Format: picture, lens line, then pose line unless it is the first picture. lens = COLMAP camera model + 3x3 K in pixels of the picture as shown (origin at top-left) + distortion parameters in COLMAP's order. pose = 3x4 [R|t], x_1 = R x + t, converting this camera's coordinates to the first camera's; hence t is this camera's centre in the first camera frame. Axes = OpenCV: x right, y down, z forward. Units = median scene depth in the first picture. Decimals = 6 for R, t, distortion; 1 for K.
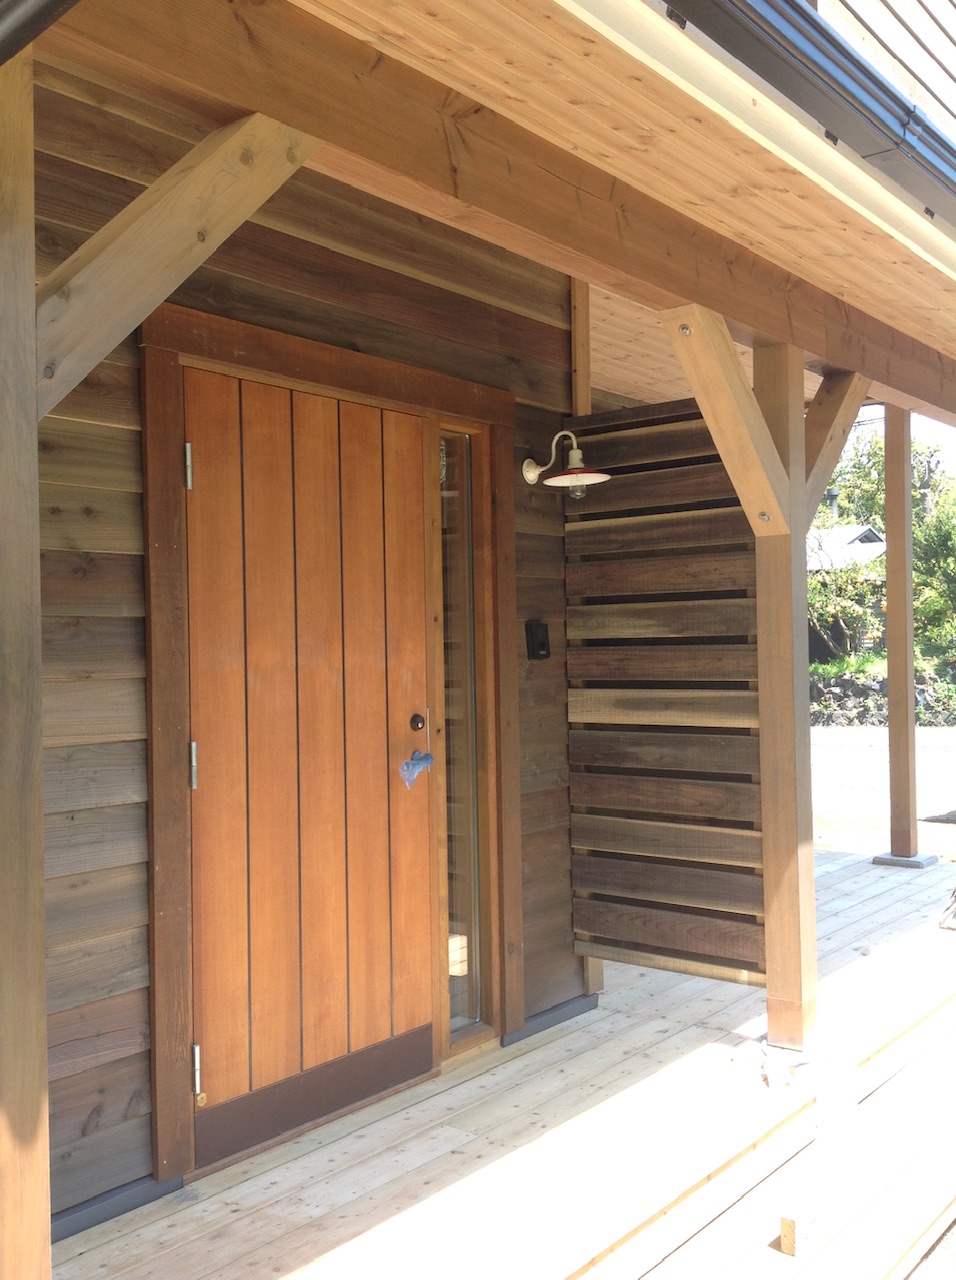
lens RADIAL K [[1209.3, 0, 478.0], [0, 1209.3, 640.0], [0, 0, 1]] dist [0.074293, -0.170645]
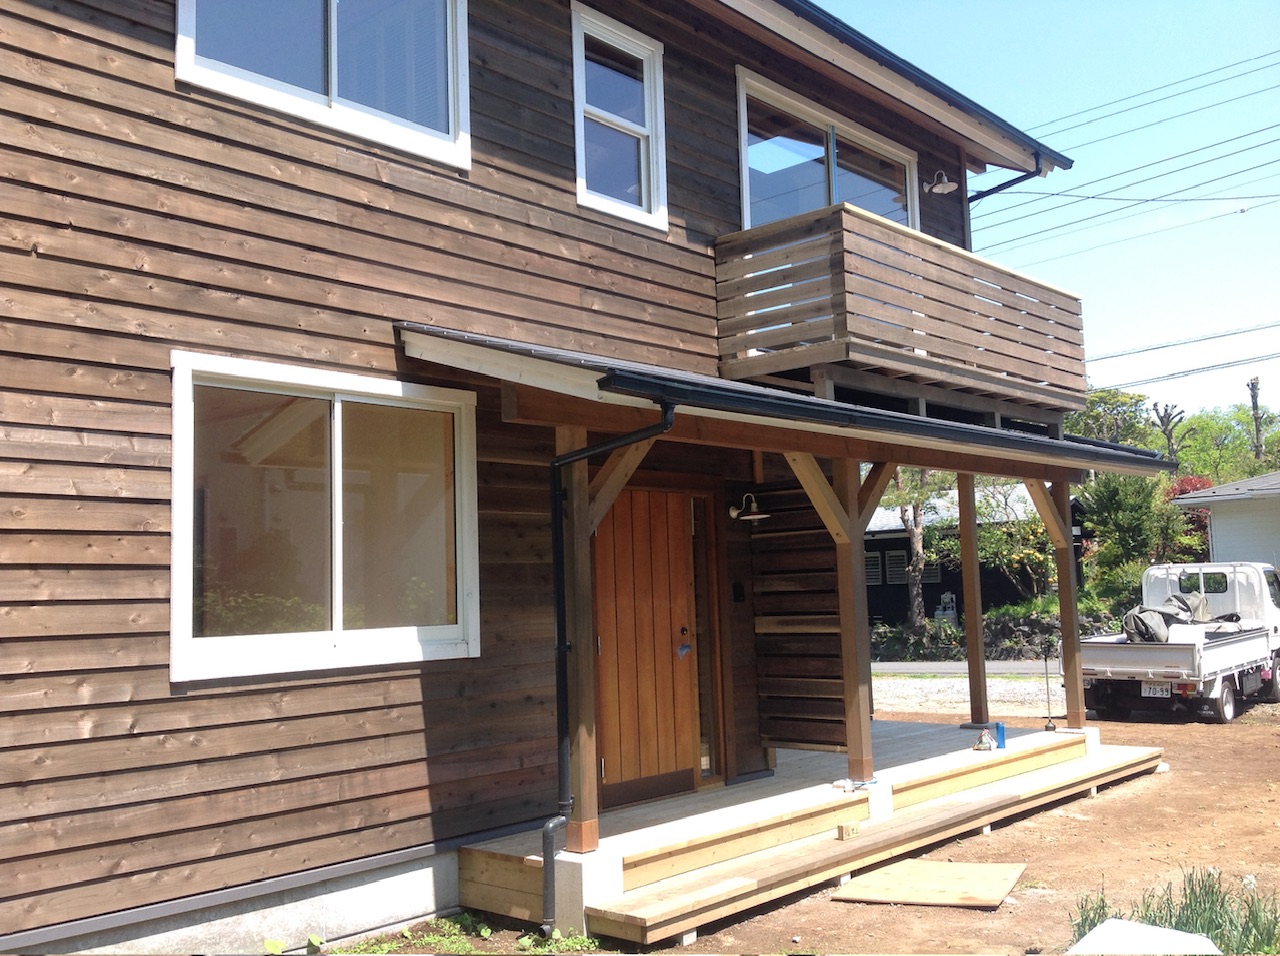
lens RADIAL K [[1209.3, 0, 640.0], [0, 1209.3, 478.0], [0, 0, 1]] dist [0.074293, -0.170645]
pose [[0.998371, -0.021628, -0.052797, -0.006515], [0.016786, 0.995757, -0.090481, -0.010939], [0.054530, 0.089447, 0.994498, -1.134570]]
